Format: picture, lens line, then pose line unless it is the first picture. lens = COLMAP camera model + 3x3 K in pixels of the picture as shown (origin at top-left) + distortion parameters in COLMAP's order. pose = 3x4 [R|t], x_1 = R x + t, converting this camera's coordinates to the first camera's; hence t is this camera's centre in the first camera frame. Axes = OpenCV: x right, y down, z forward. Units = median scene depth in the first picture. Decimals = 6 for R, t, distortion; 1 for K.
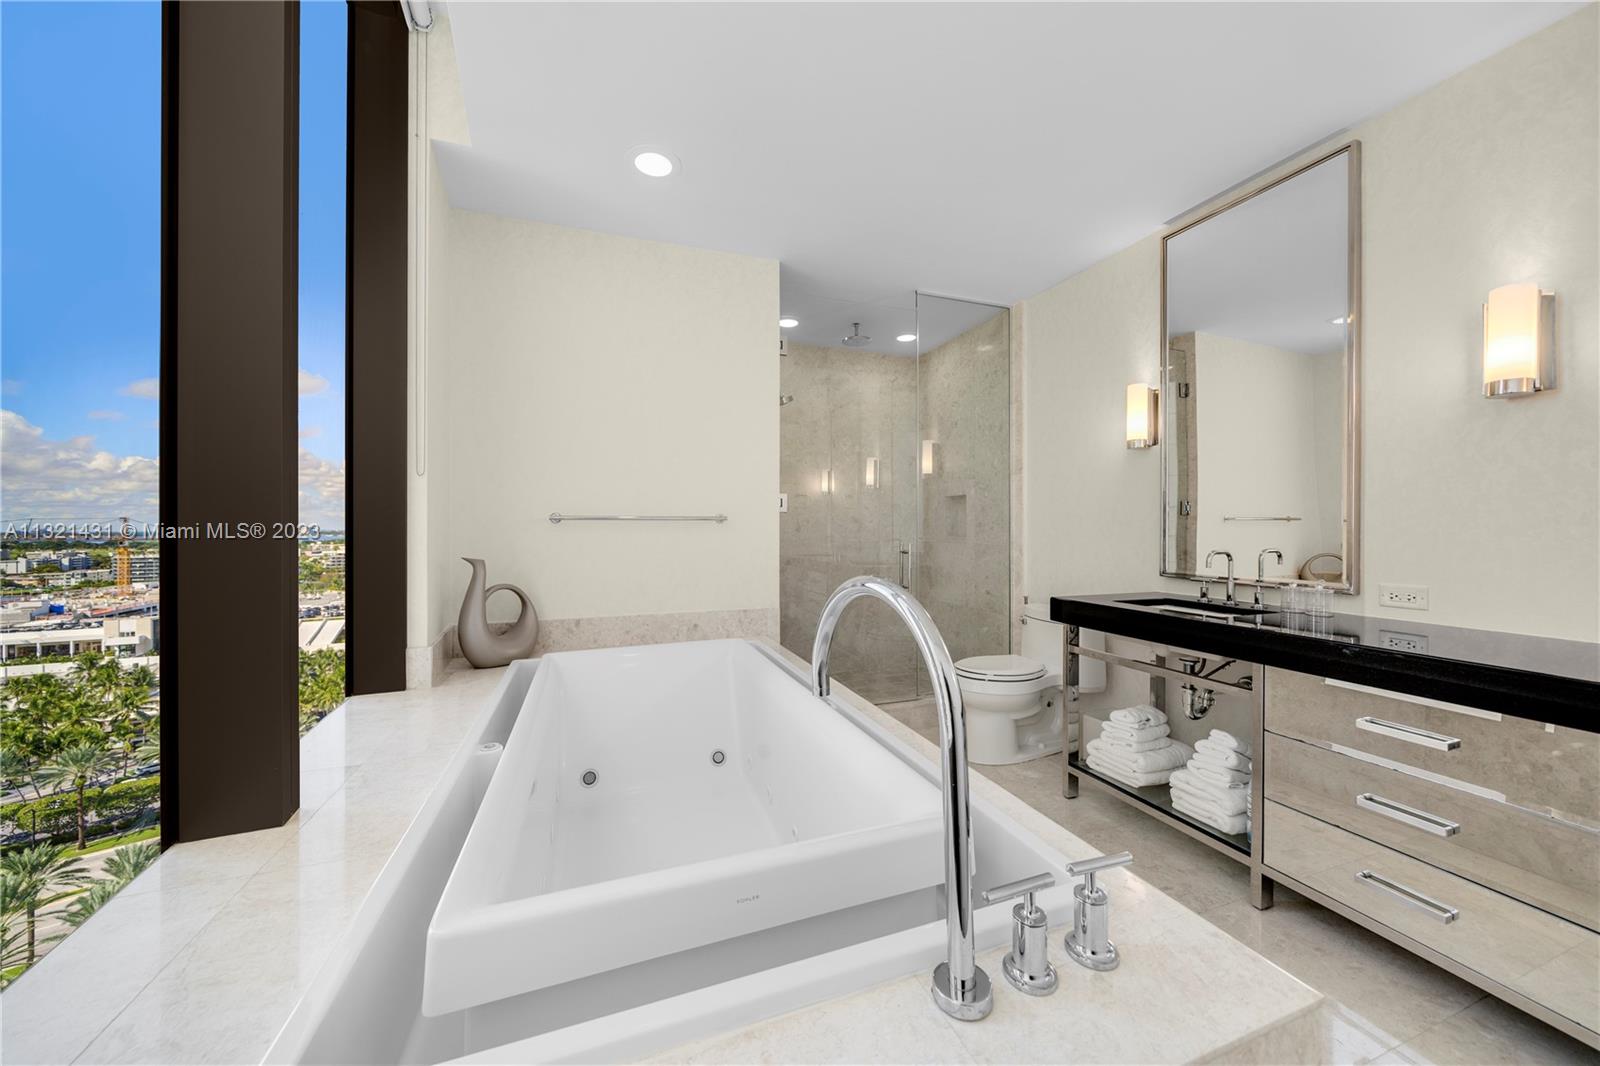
lens RADIAL K [[553.4, 0, 757.7], [0, 553.4, 532.8], [0, 0, 1]] dist [-0.008525, 0.000222]
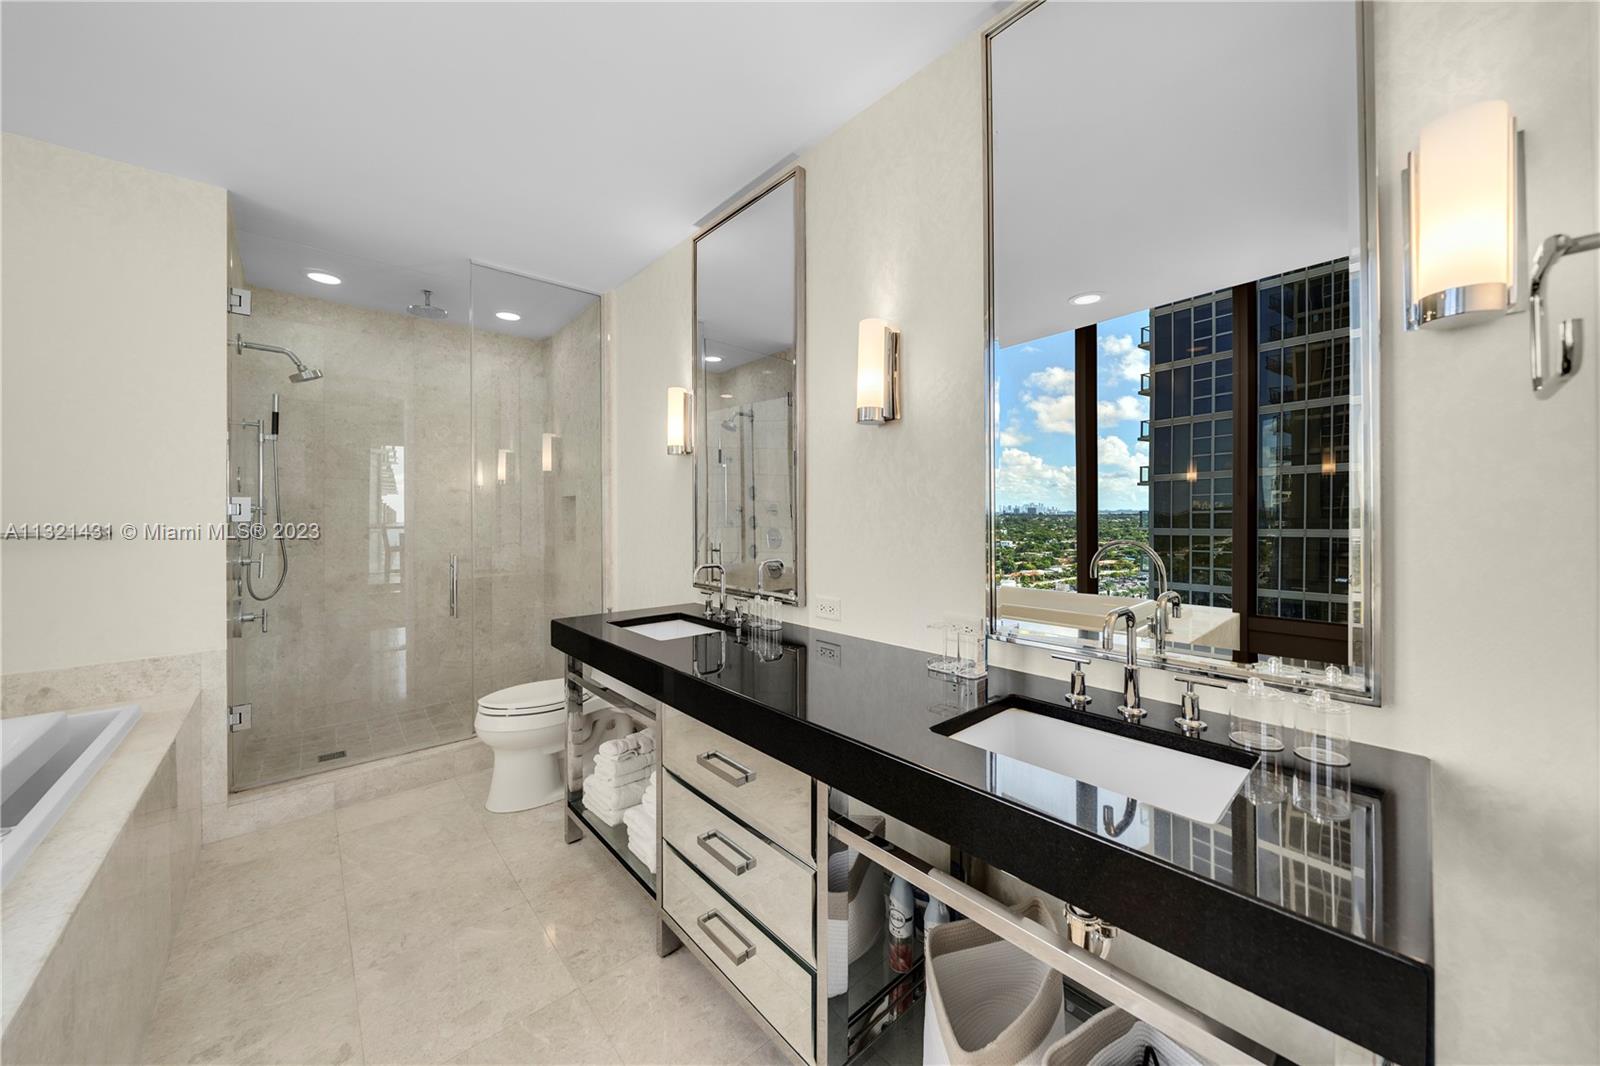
lens RADIAL K [[553.4, 0, 788.2], [0, 553.4, 517.1], [0, 0, 1]] dist [-0.008525, 0.000222]
pose [[0.929108, -0.005637, 0.369767, 0.524831], [0.007163, 0.999971, -0.002755, -0.040618], [-0.369740, 0.005209, 0.929121, 0.030788]]
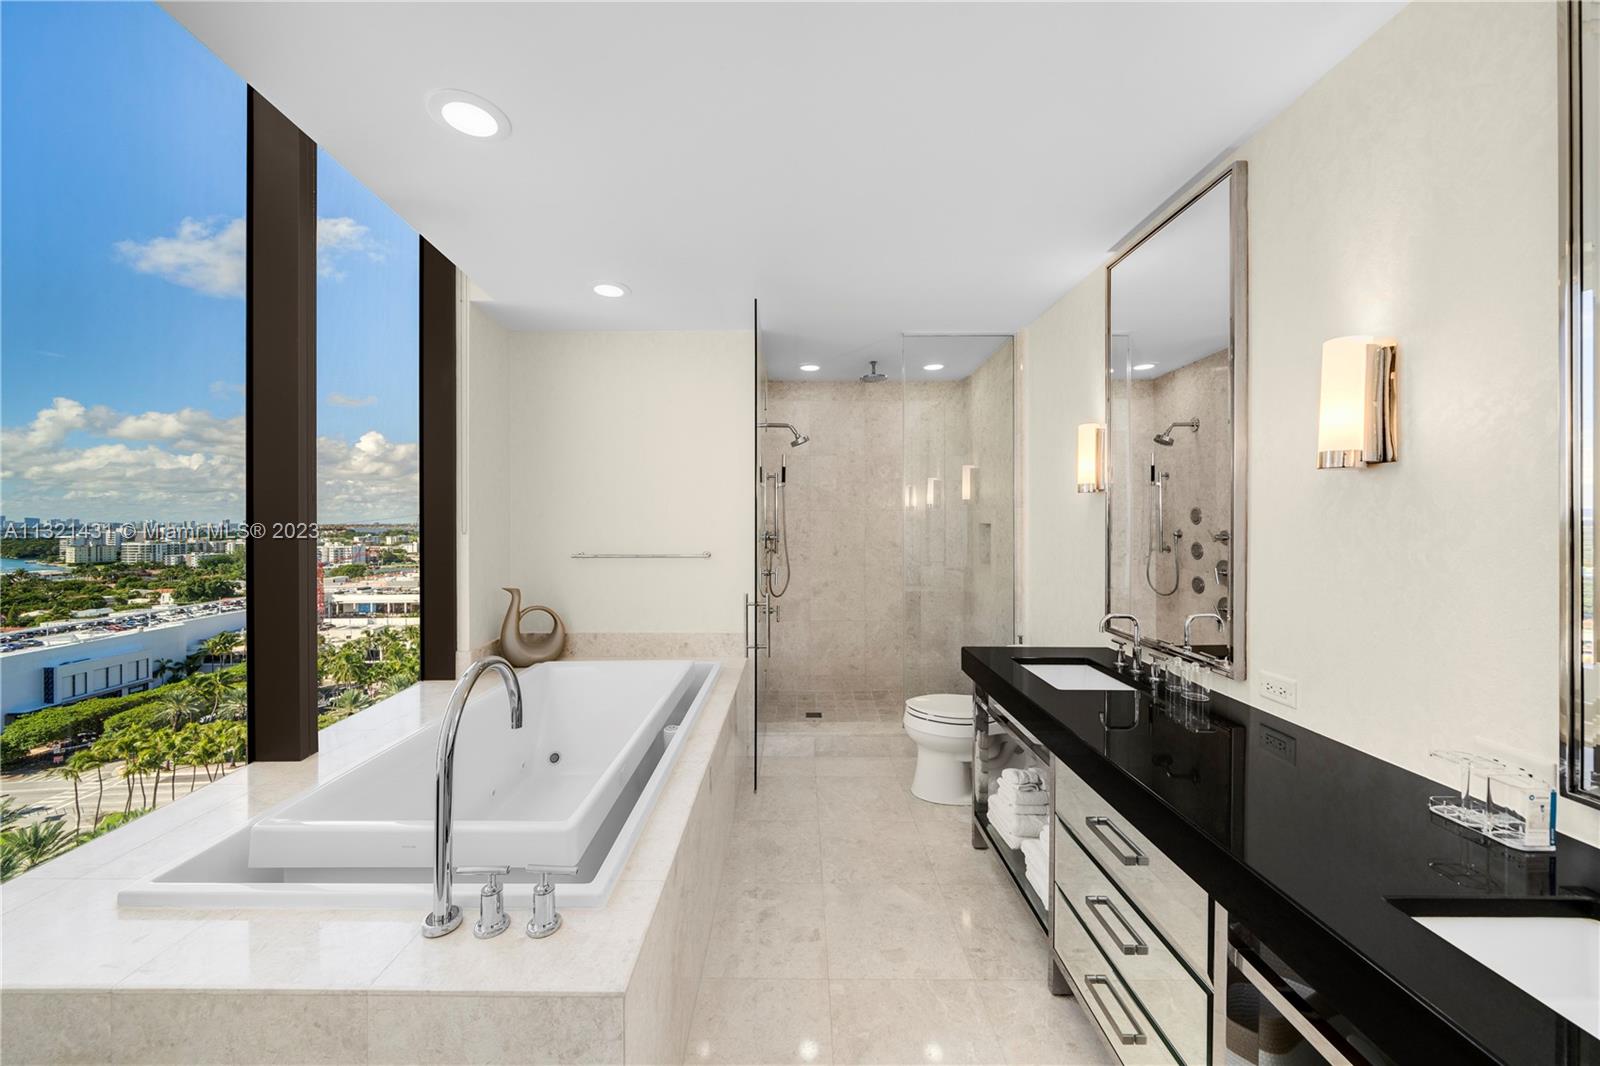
lens RADIAL K [[553.4, 0, 796.9], [0, 553.4, 517.1], [0, 0, 1]] dist [-0.008525, 0.000222]
pose [[0.939823, -0.001802, -0.341656, 0.558024], [0.001250, 0.999998, -0.001834, -0.112492], [0.341658, 0.001296, 0.939823, -0.054151]]
